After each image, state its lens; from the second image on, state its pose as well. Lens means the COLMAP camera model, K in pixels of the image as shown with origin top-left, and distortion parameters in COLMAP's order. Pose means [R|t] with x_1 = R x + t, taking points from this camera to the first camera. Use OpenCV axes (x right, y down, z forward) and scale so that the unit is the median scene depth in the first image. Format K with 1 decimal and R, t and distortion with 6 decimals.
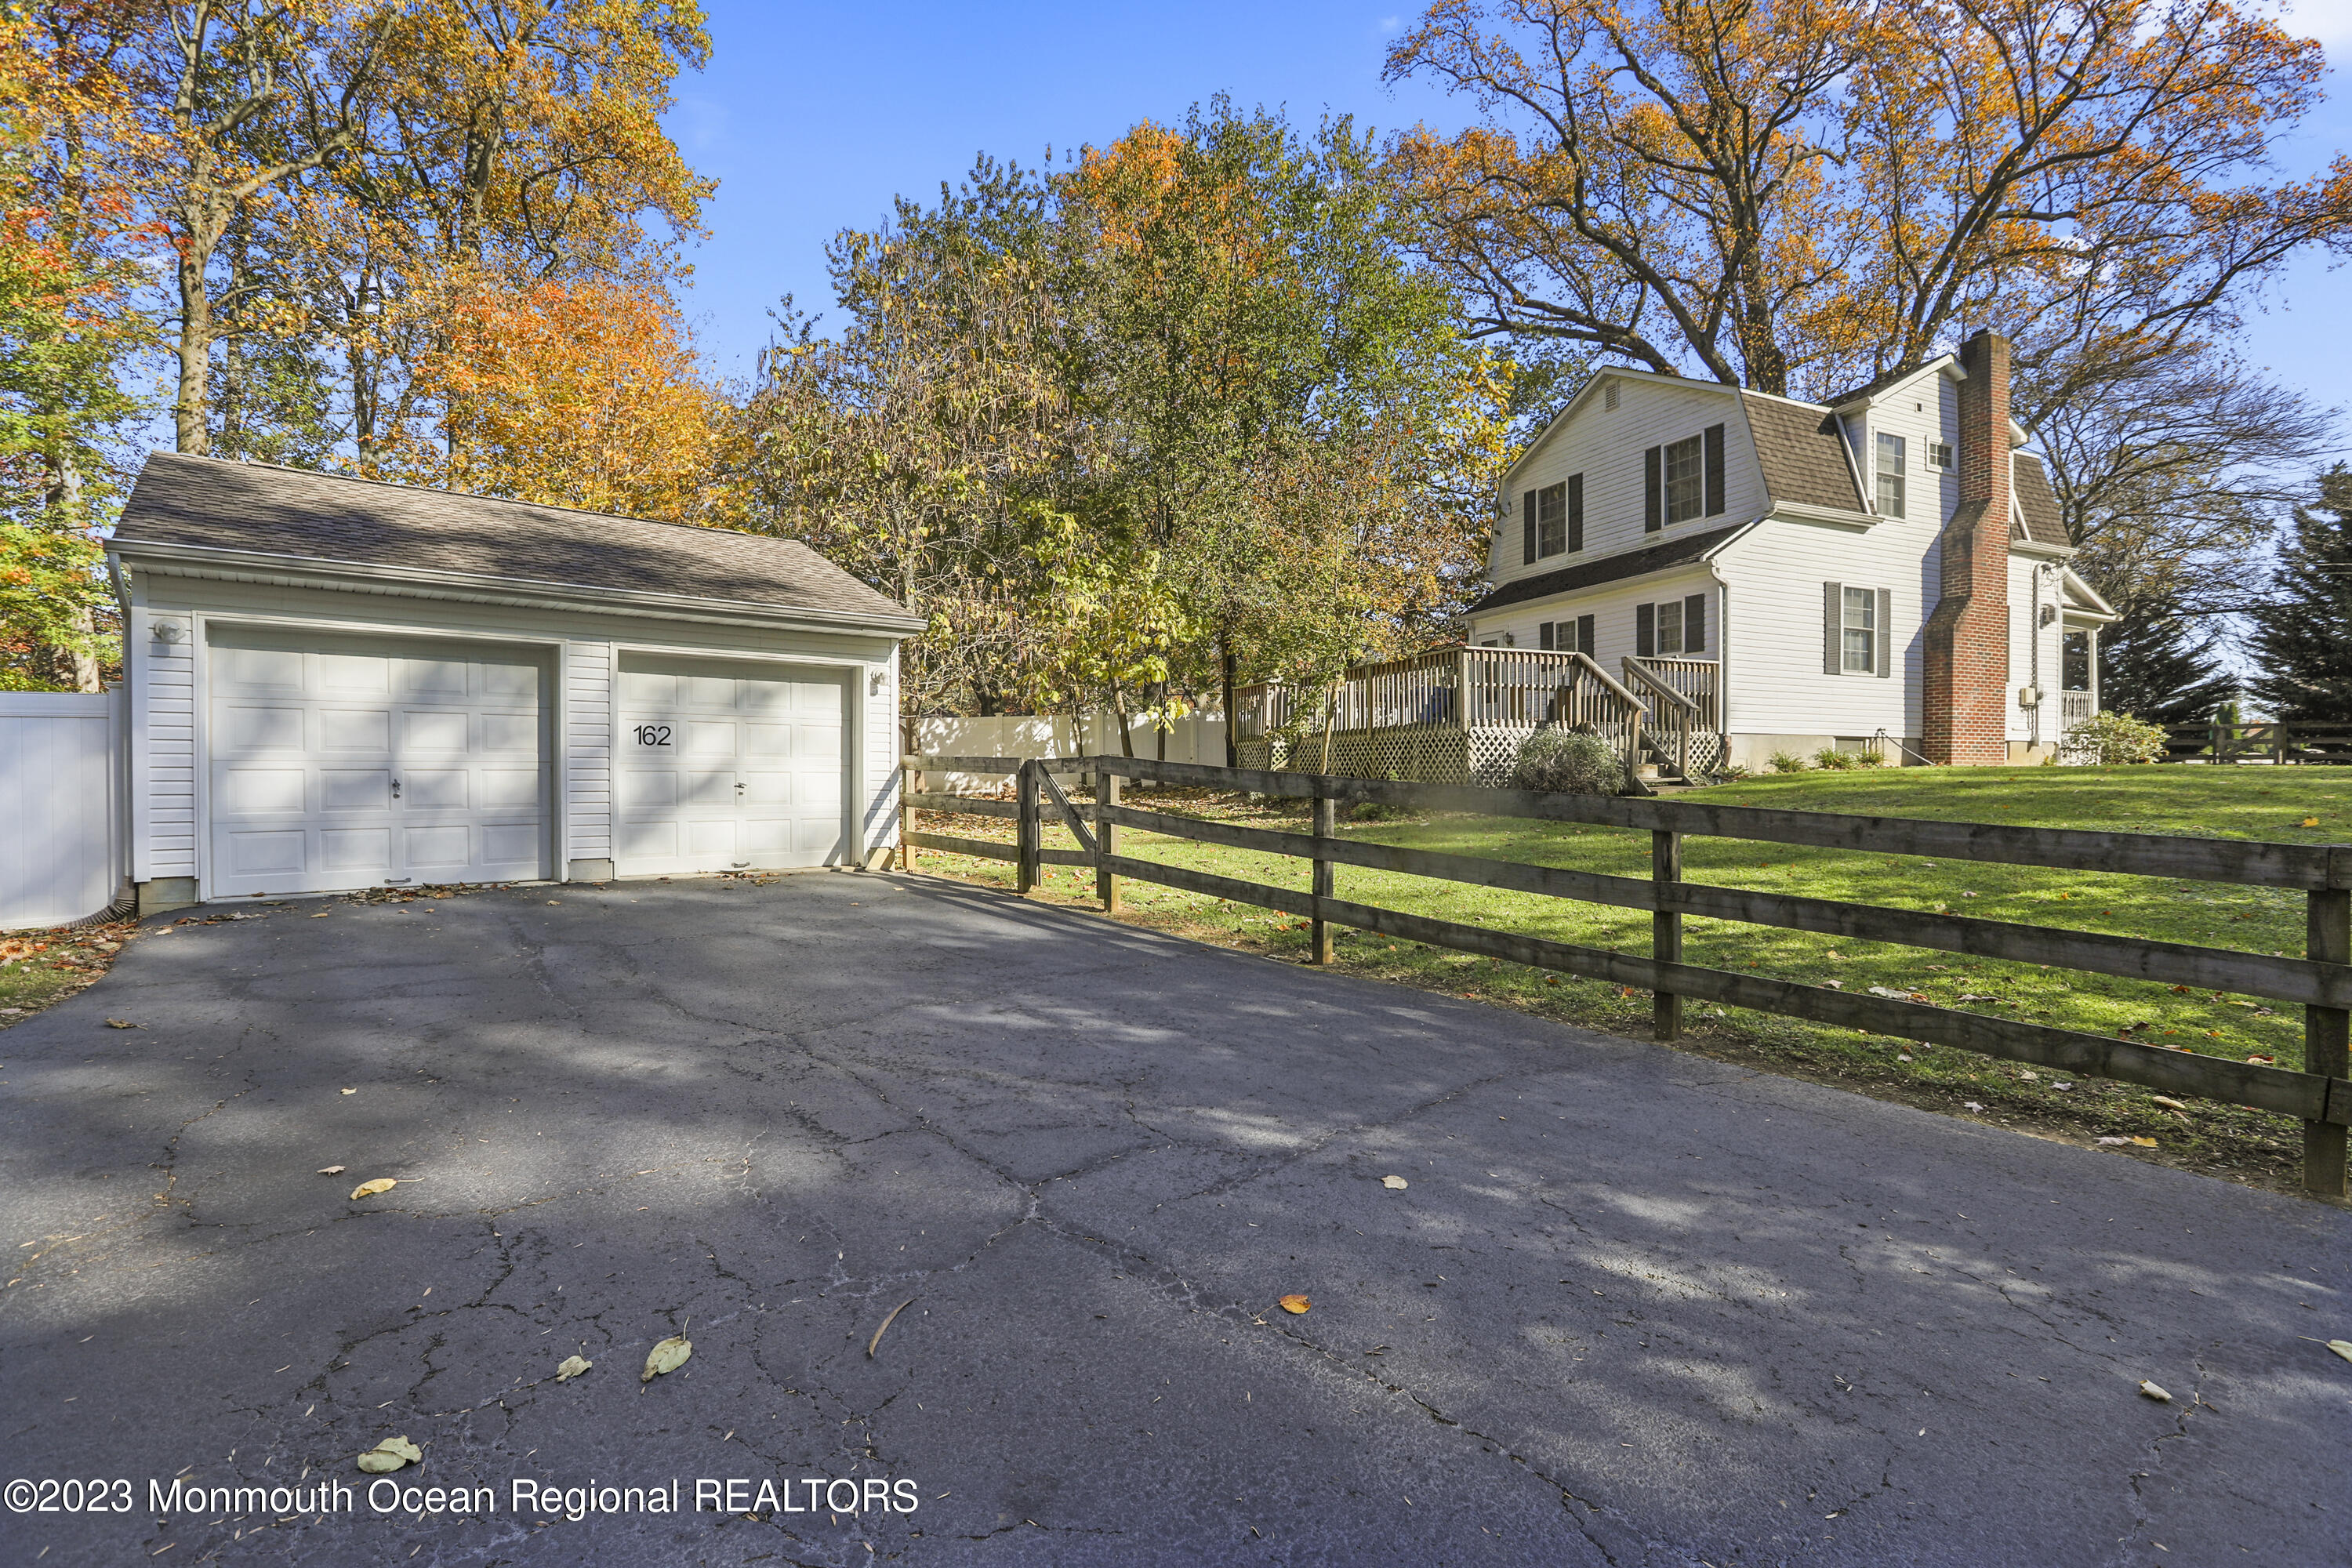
lens RADIAL K [[1071.1, 0, 1165.9], [0, 1071.1, 800.3], [0, 0, 1]] dist [-0.041393, 0.011637]
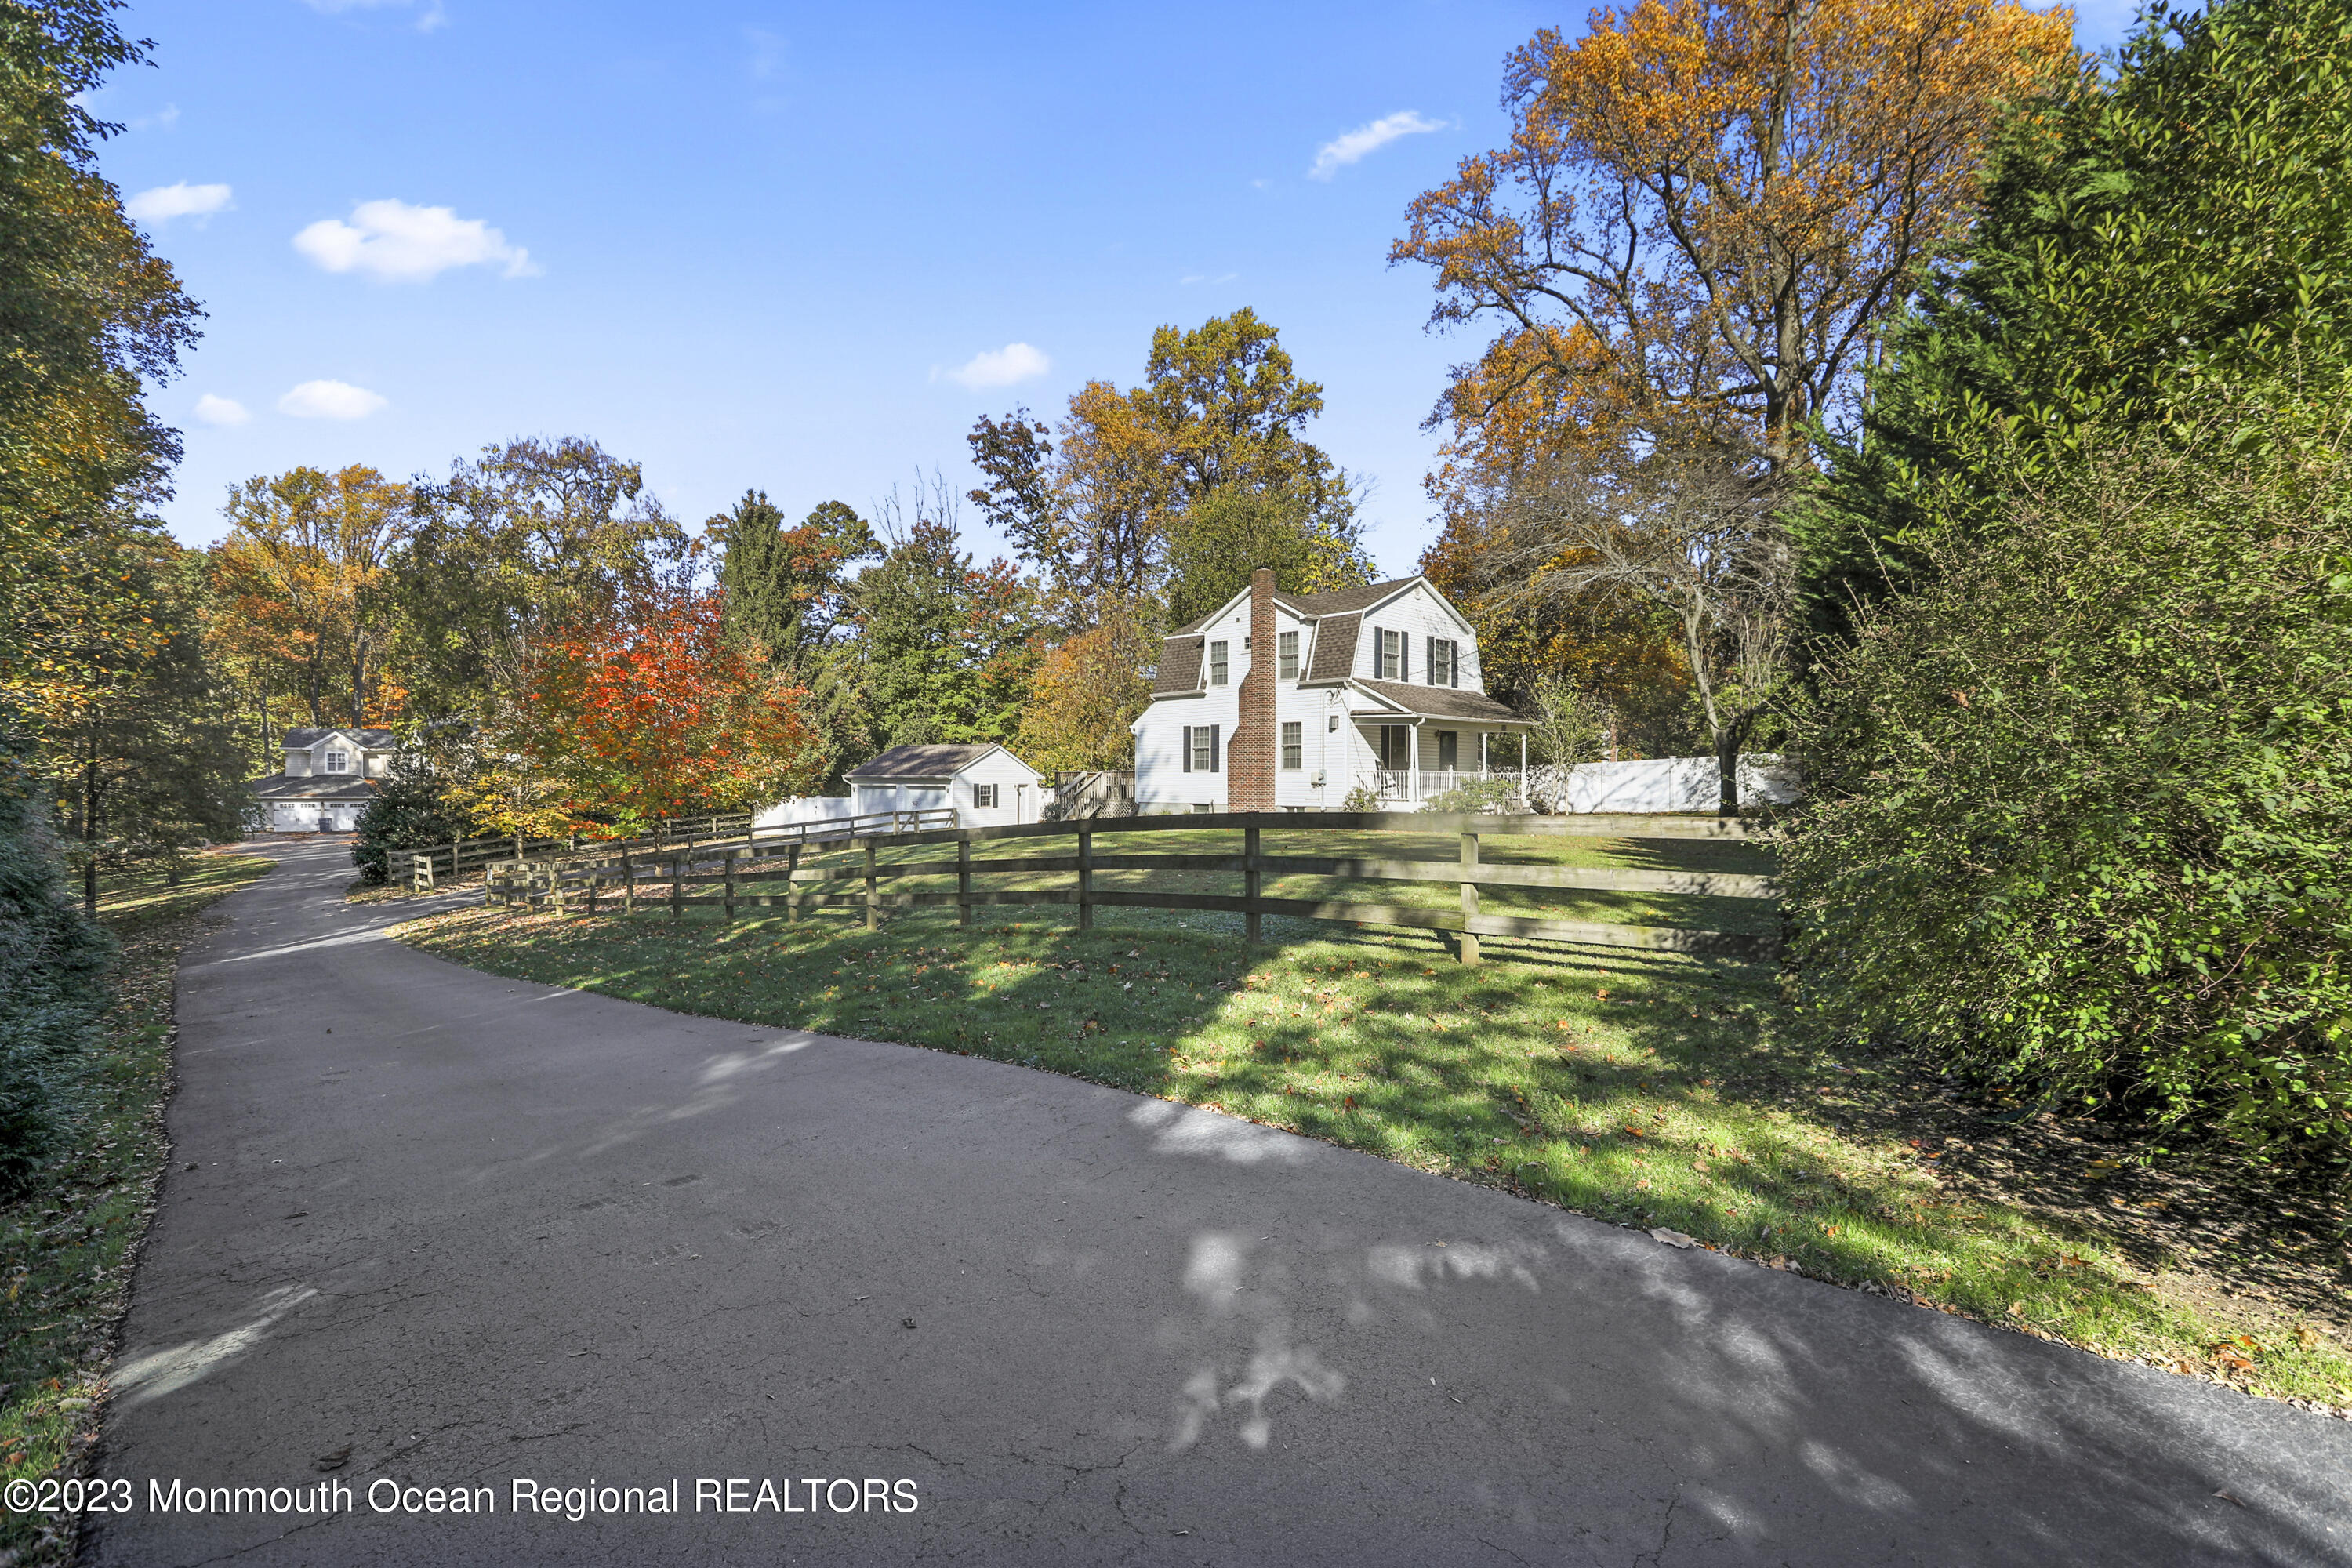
lens RADIAL K [[1071.1, 0, 1175.1], [0, 1071.1, 805.2], [0, 0, 1]] dist [-0.041393, 0.011637]
pose [[0.323487, 0.028550, -0.945802, 2.236821], [-0.011123, 0.999590, 0.026370, -0.097223], [0.946167, 0.001990, 0.323672, 0.283149]]
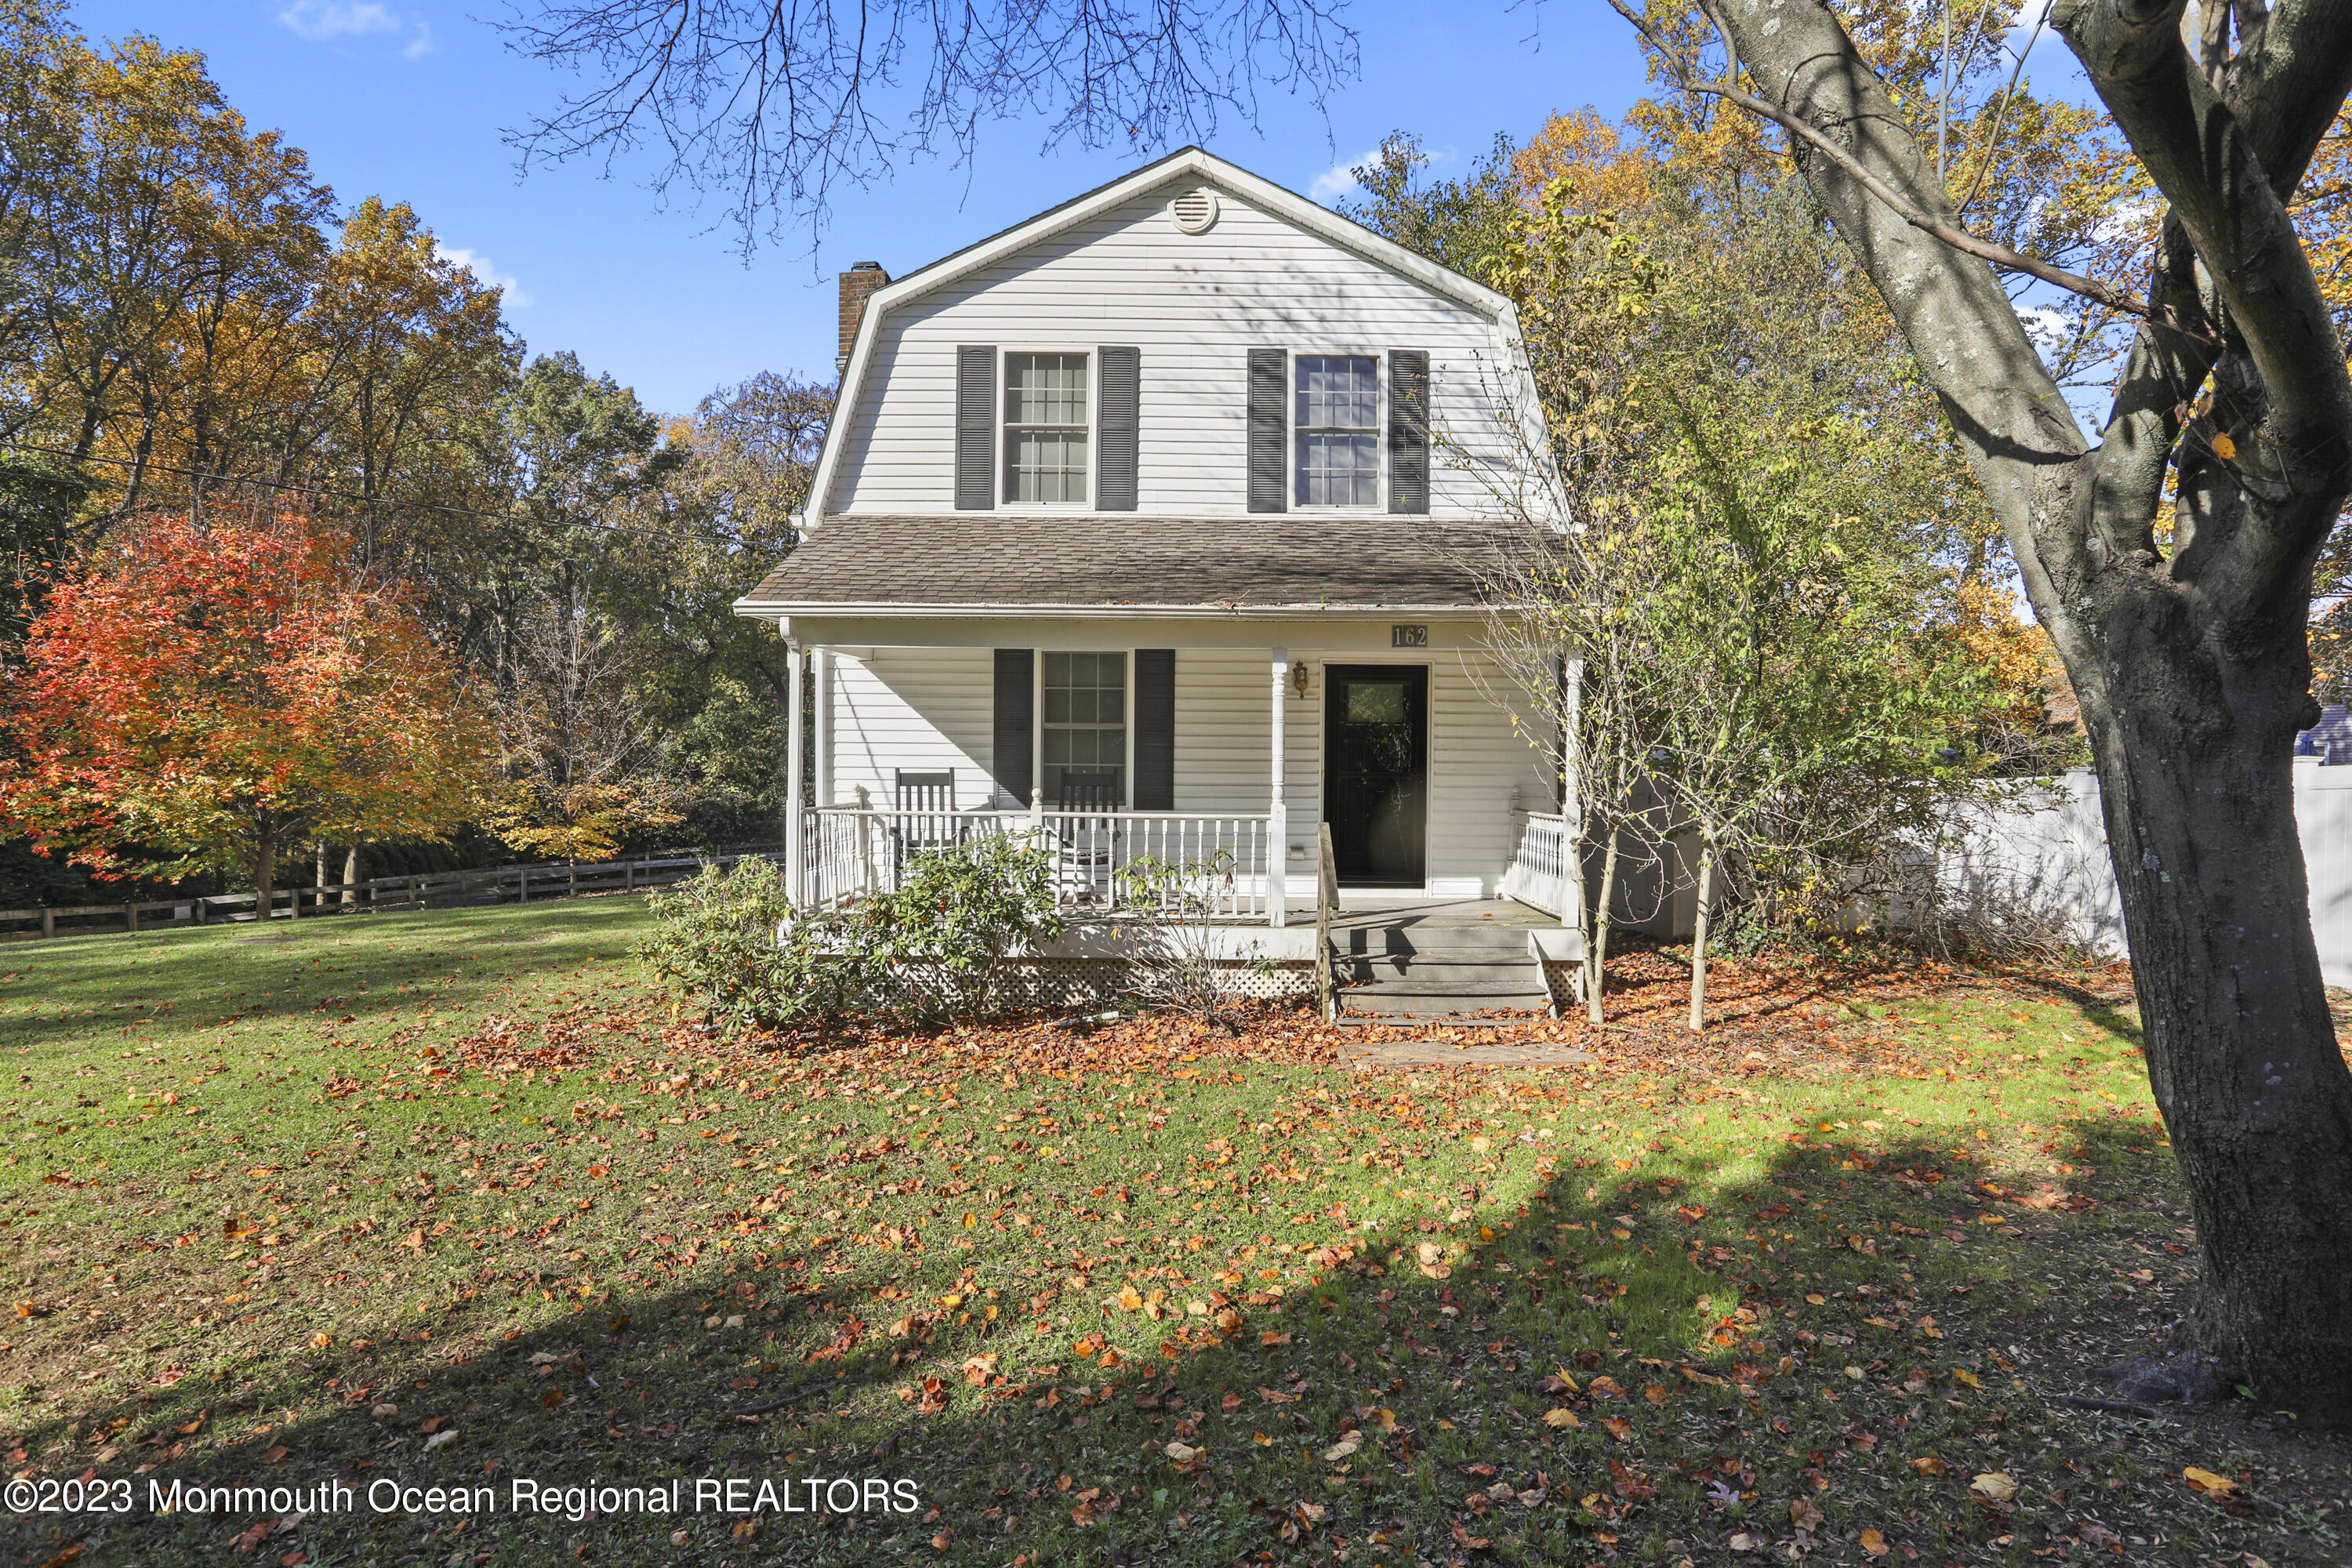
lens RADIAL K [[1217.0, 0, 1177.9], [0, 1217.0, 795.4], [0, 0, 1]] dist [-0.037816, 0.020873]
pose [[-0.393896, 0.022559, -0.918878, 1.315285], [-0.009238, 0.999551, 0.028500, -0.130418], [0.919109, 0.019715, -0.393511, 1.389887]]
